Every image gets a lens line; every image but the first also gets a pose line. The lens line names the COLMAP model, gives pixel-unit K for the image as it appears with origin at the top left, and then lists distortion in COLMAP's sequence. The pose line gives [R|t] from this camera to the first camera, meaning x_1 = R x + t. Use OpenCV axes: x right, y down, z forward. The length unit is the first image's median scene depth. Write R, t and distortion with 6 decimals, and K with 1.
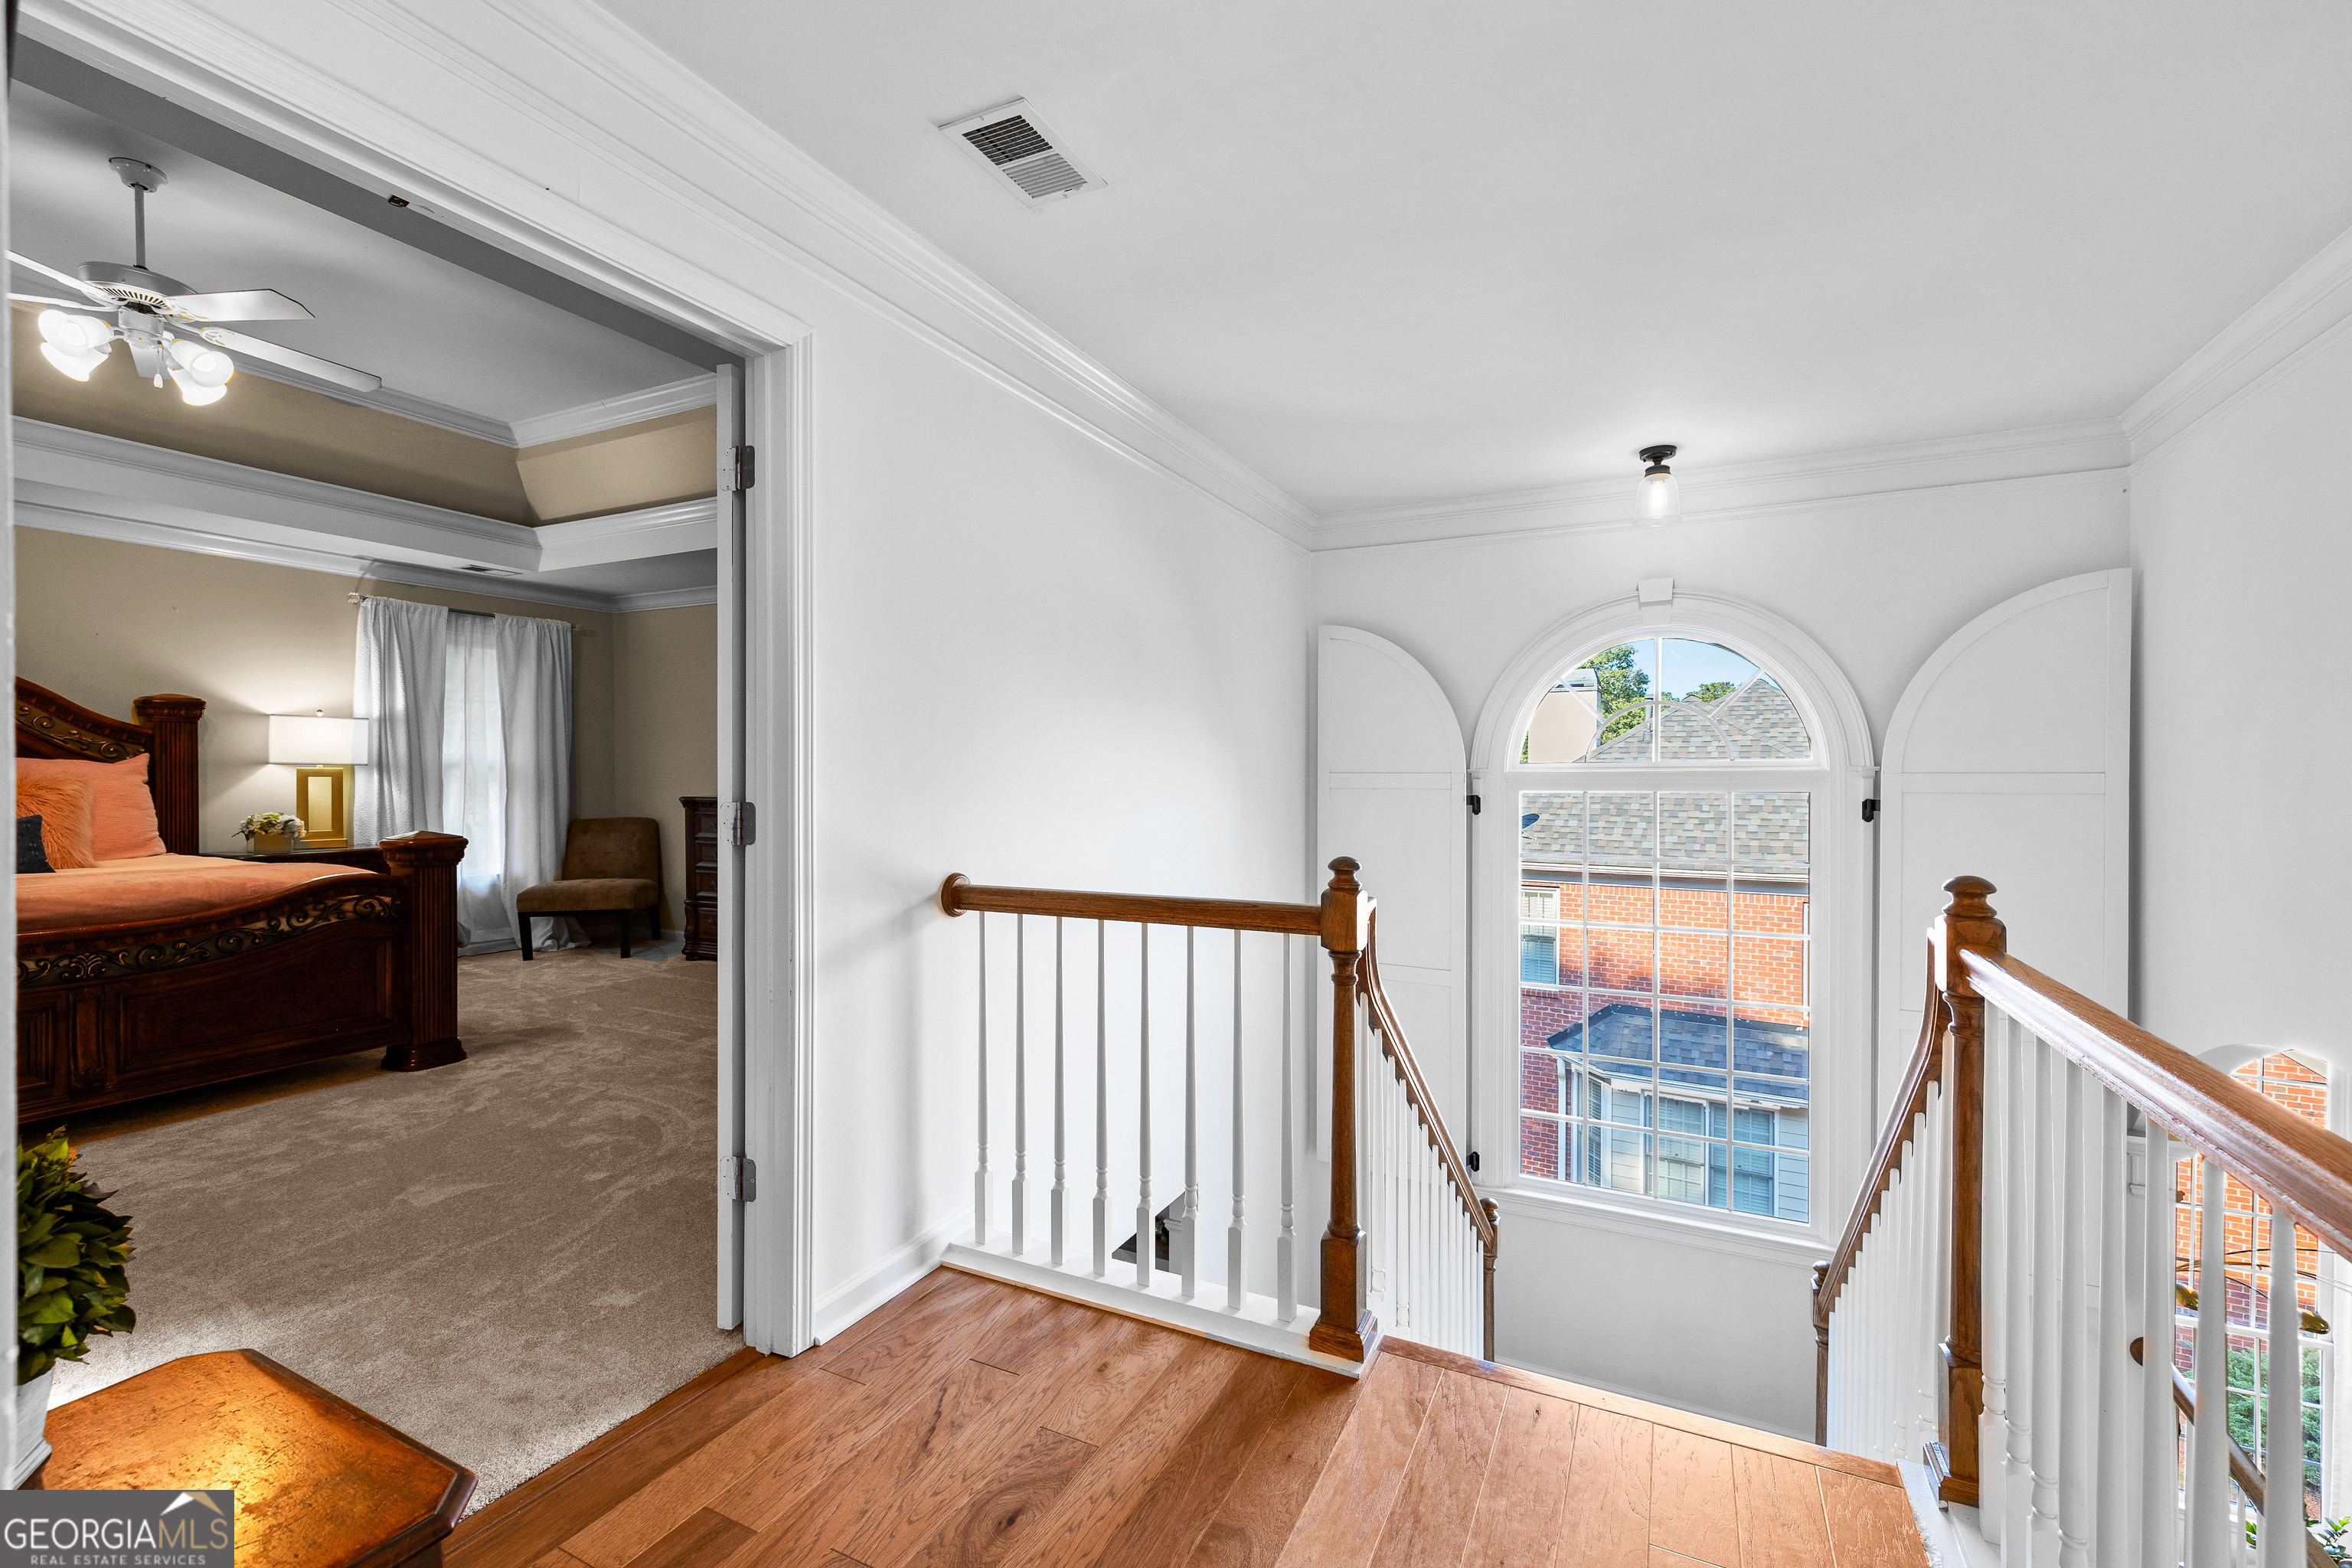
lens RADIAL K [[1003.8, 0, 1173.6], [0, 1003.8, 769.5], [0, 0, 1]] dist [0.000898, -0.000292]
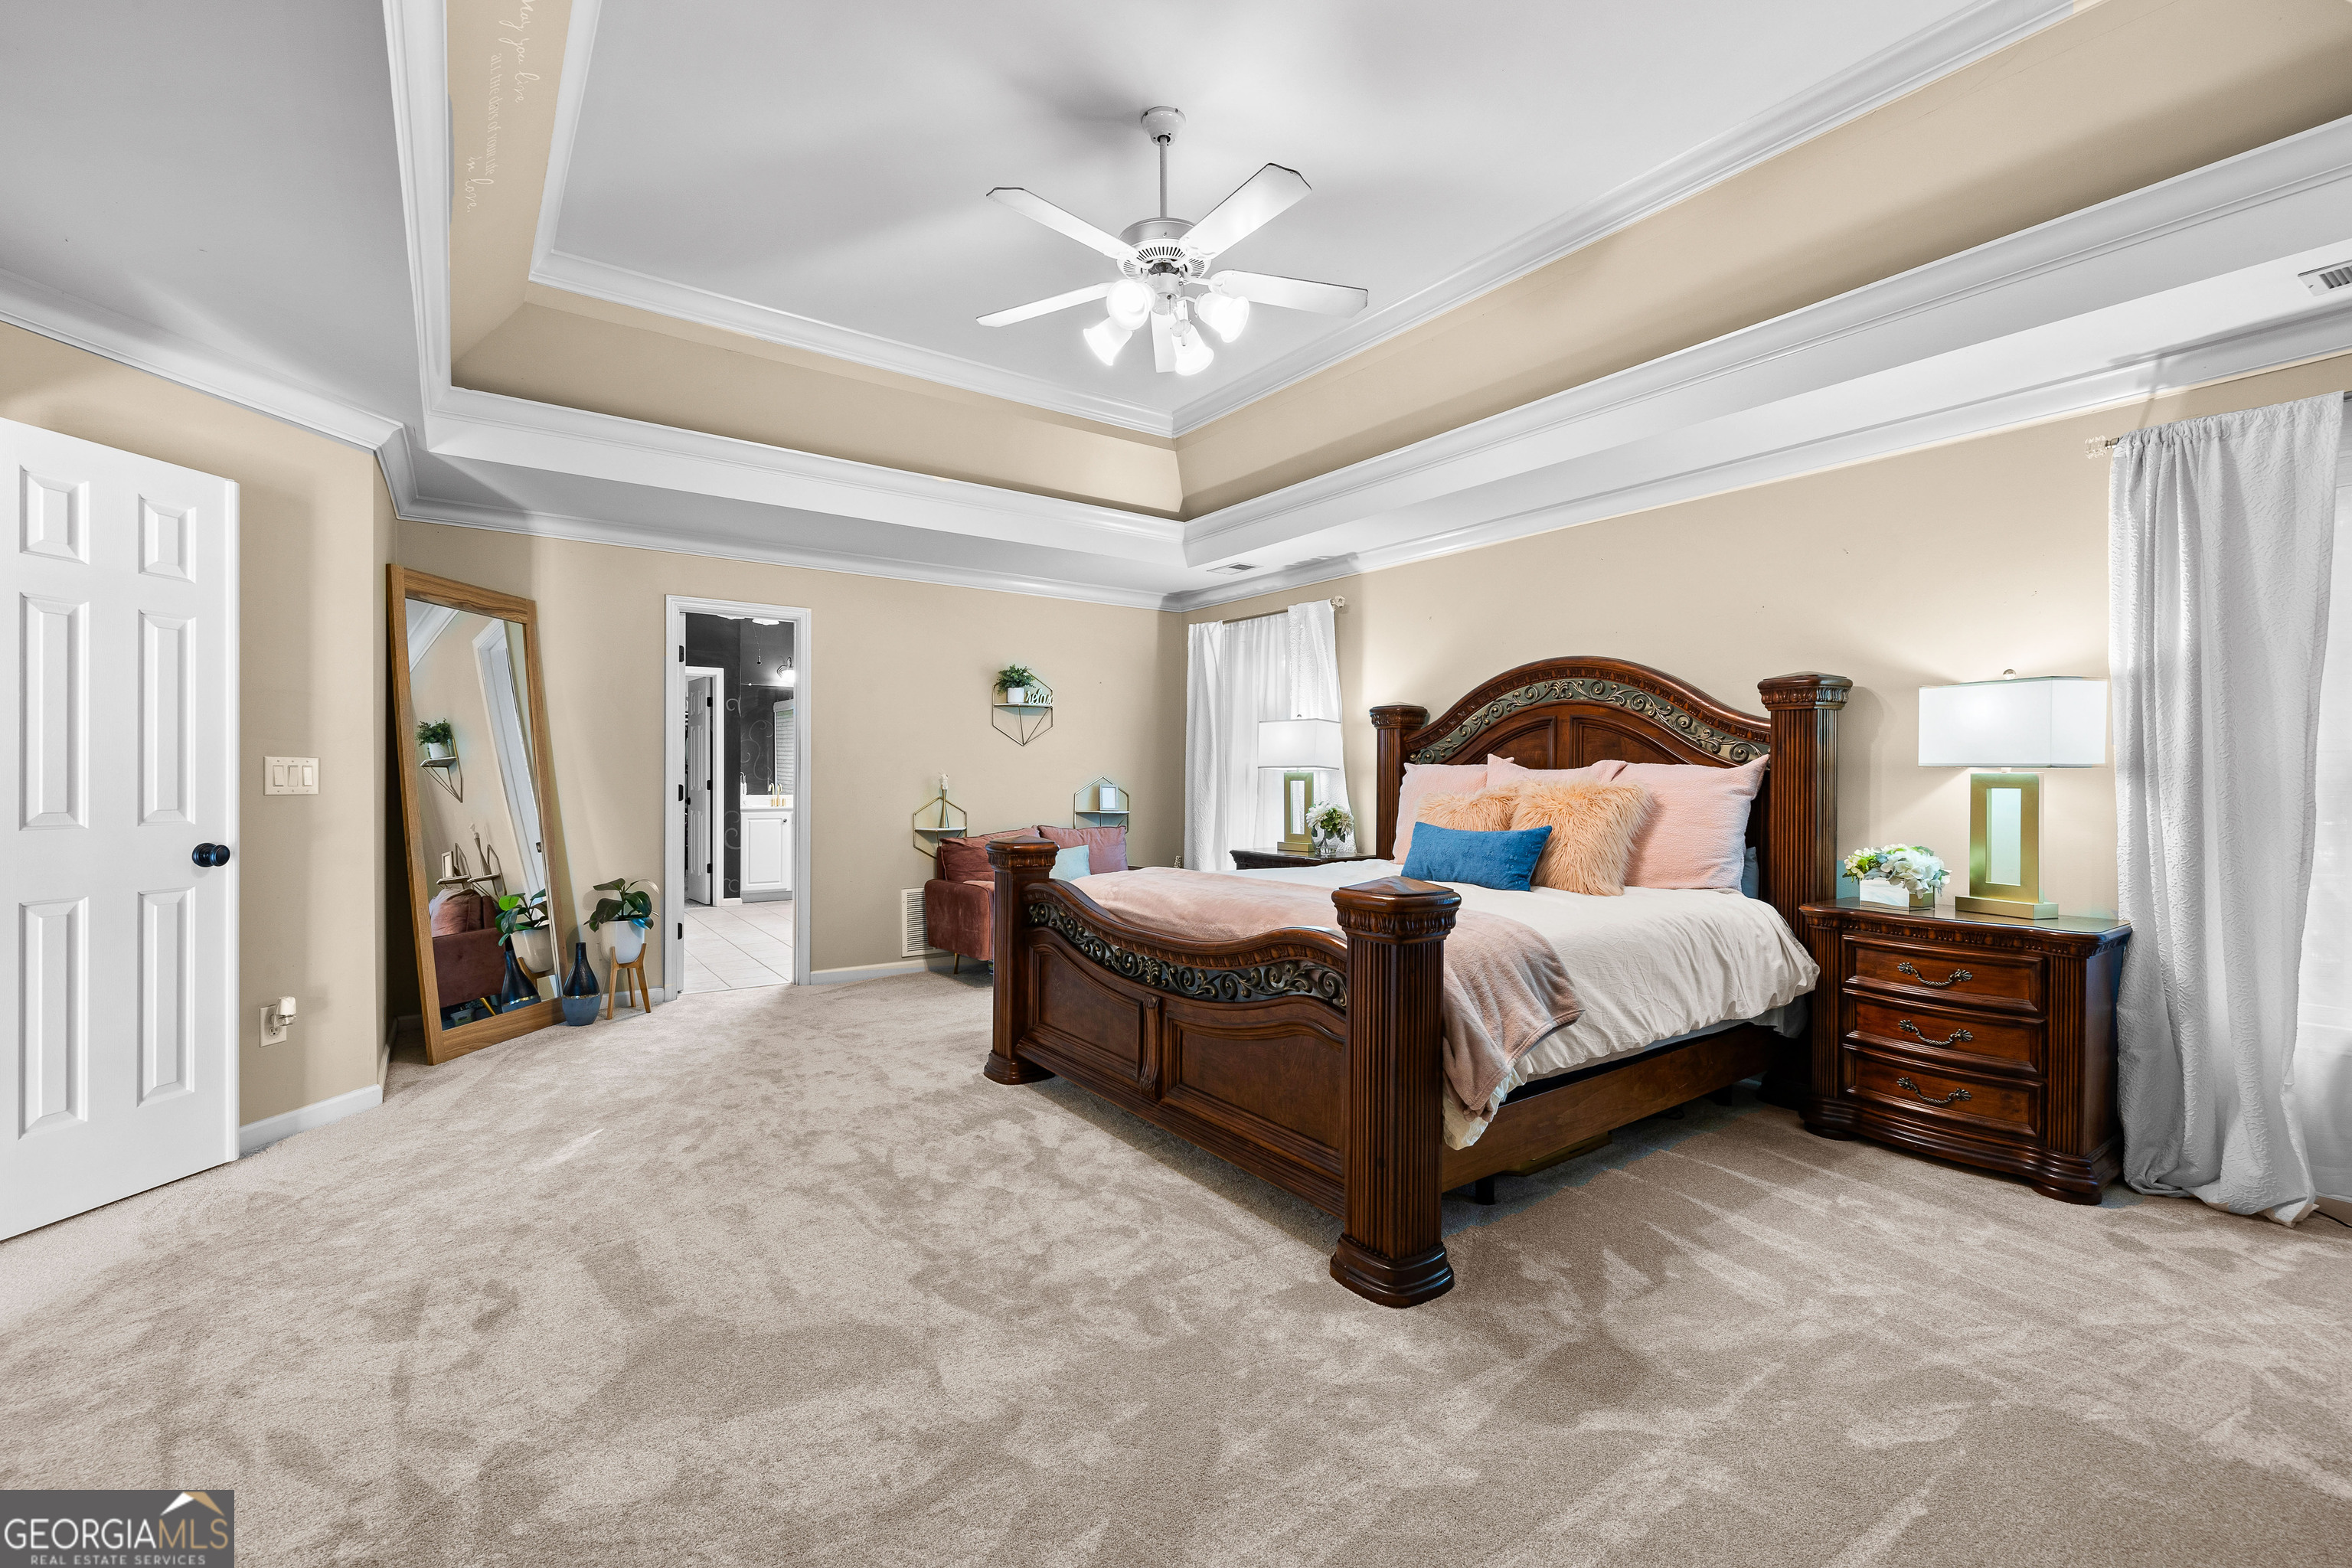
lens RADIAL K [[1014.3, 0, 1176.0], [0, 1014.3, 784.0], [0, 0, 1]] dist [0.000456, -0.000111]
pose [[-0.466711, -0.006673, -0.884384, -0.126843], [-0.011403, 0.999934, -0.001527, 0.011235], [0.884336, 0.009372, -0.466757, 0.852544]]
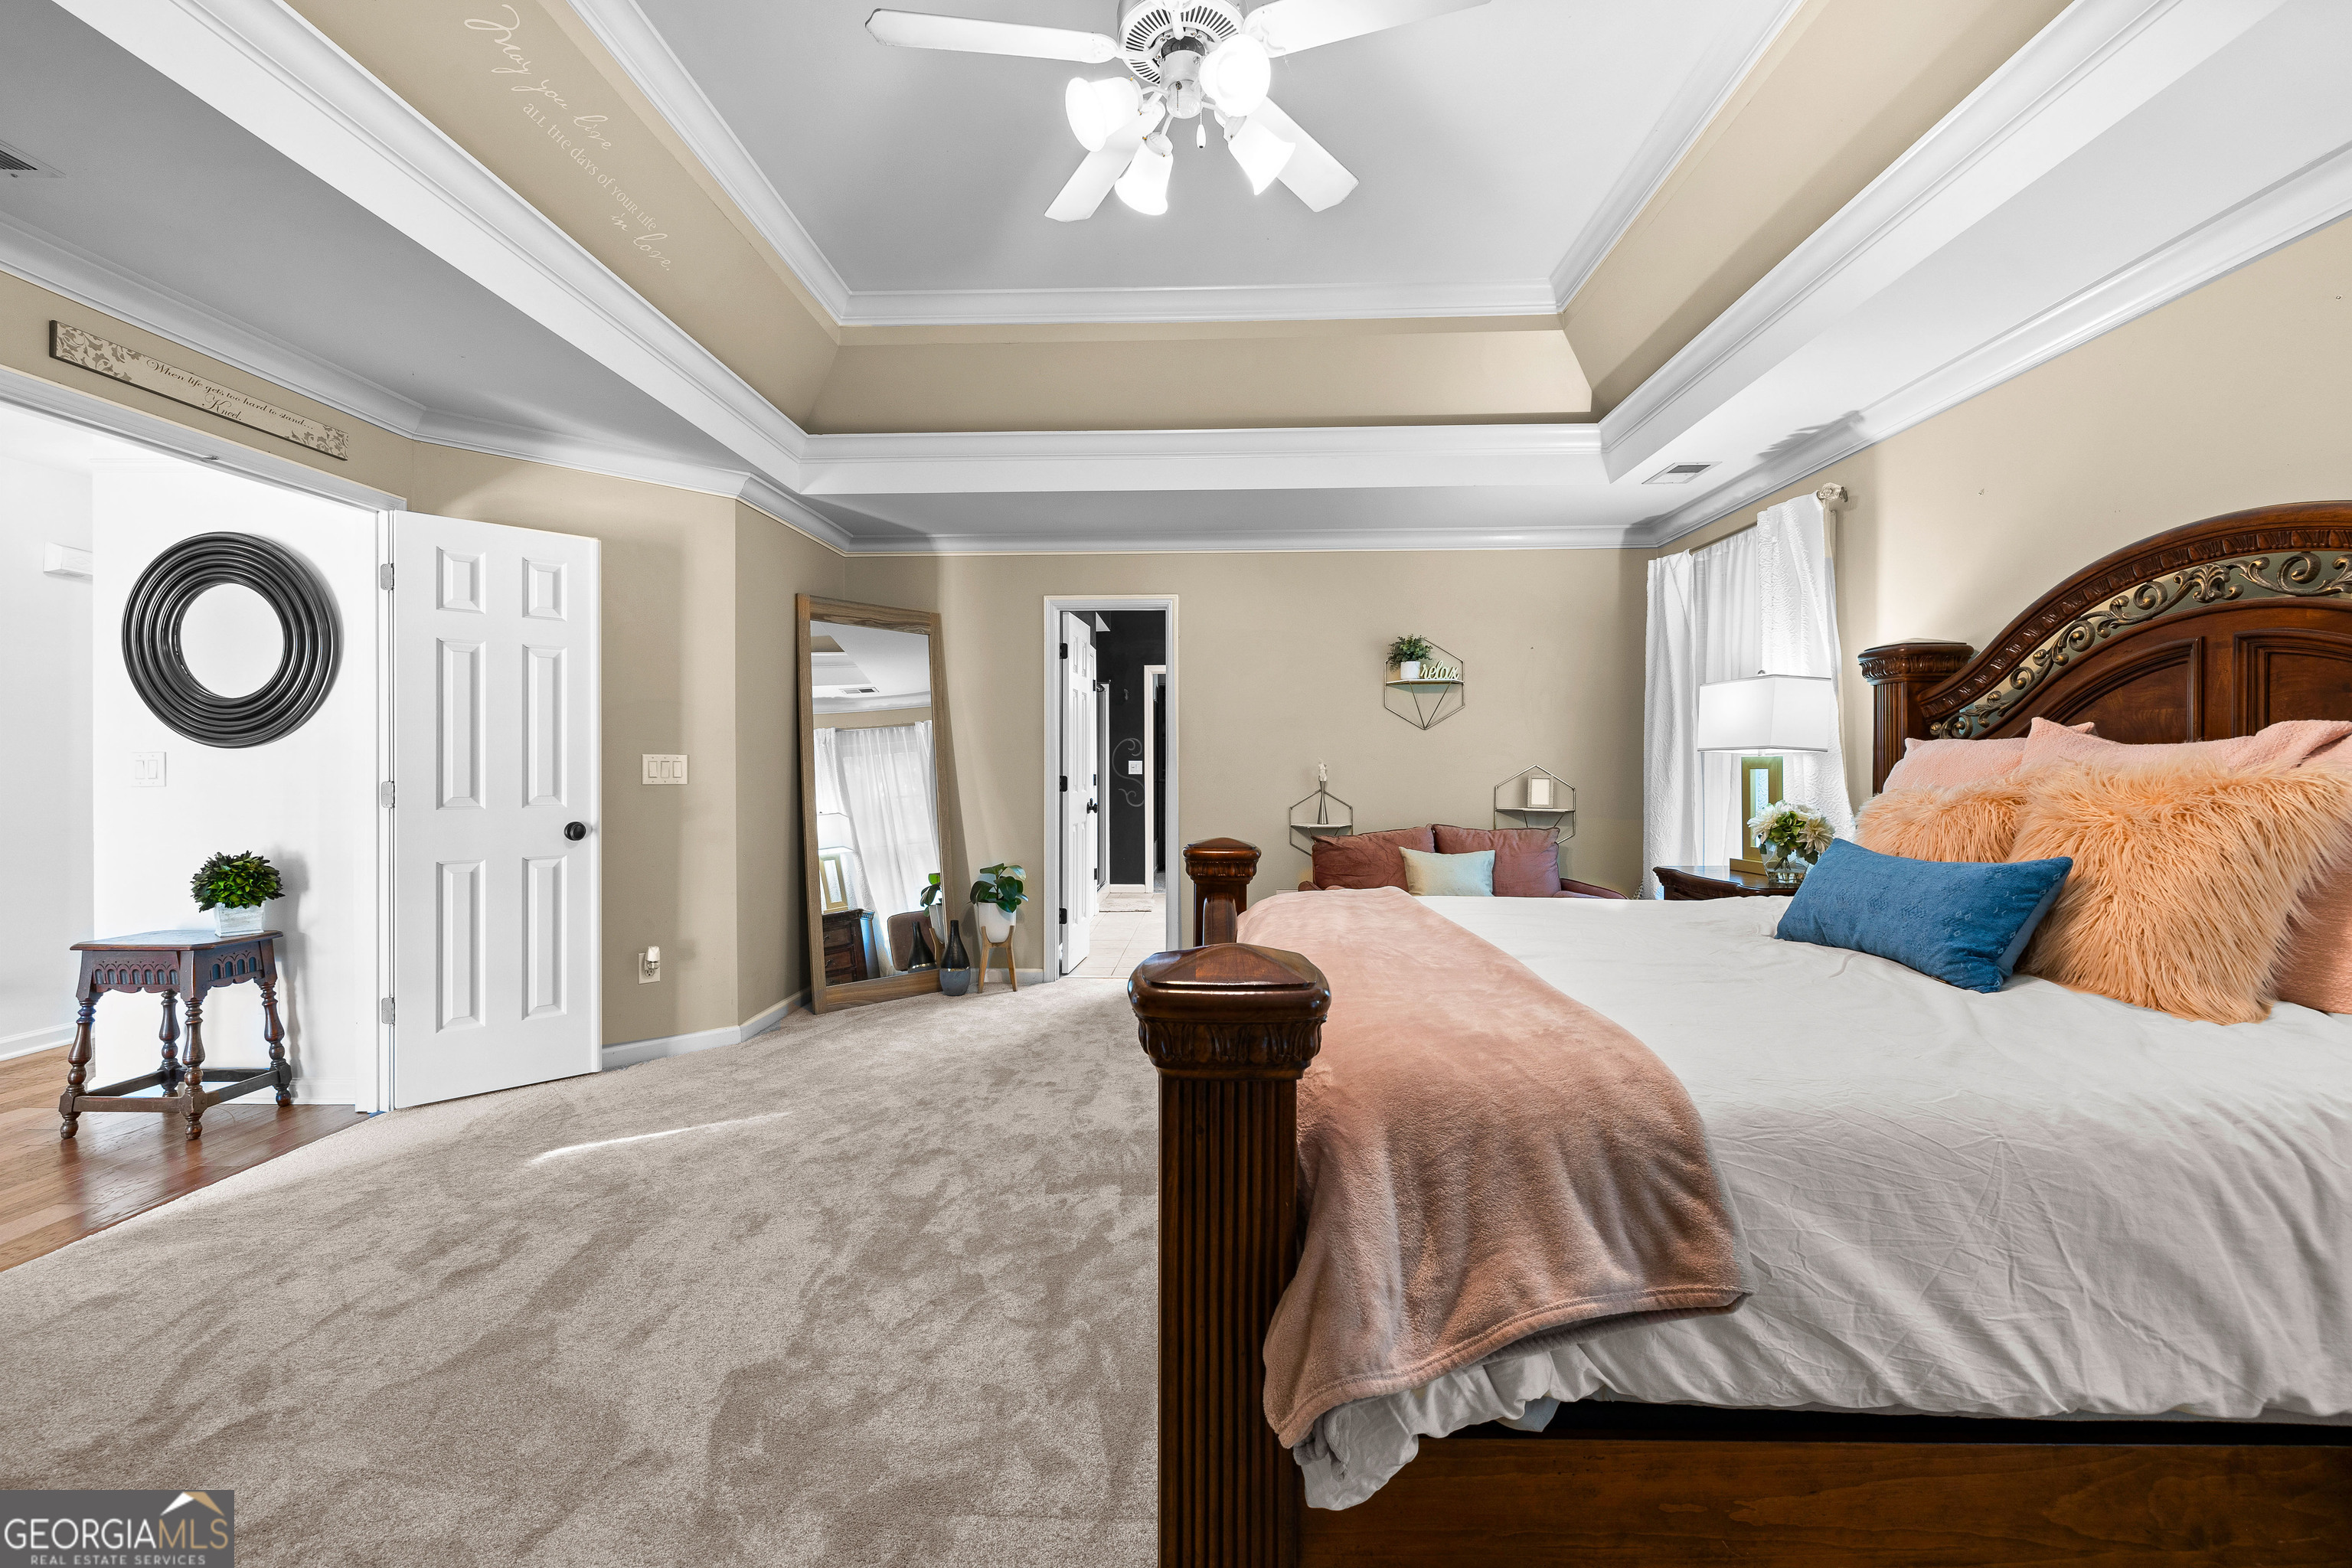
lens RADIAL K [[1003.8, 0, 1173.6], [0, 1003.8, 769.5], [0, 0, 1]] dist [0.000898, -0.000292]
pose [[-0.910493, -0.007719, -0.413452, -0.429726], [-0.008224, 0.999966, -0.000558, 0.009039], [0.413442, 0.002893, -0.910526, 0.934543]]
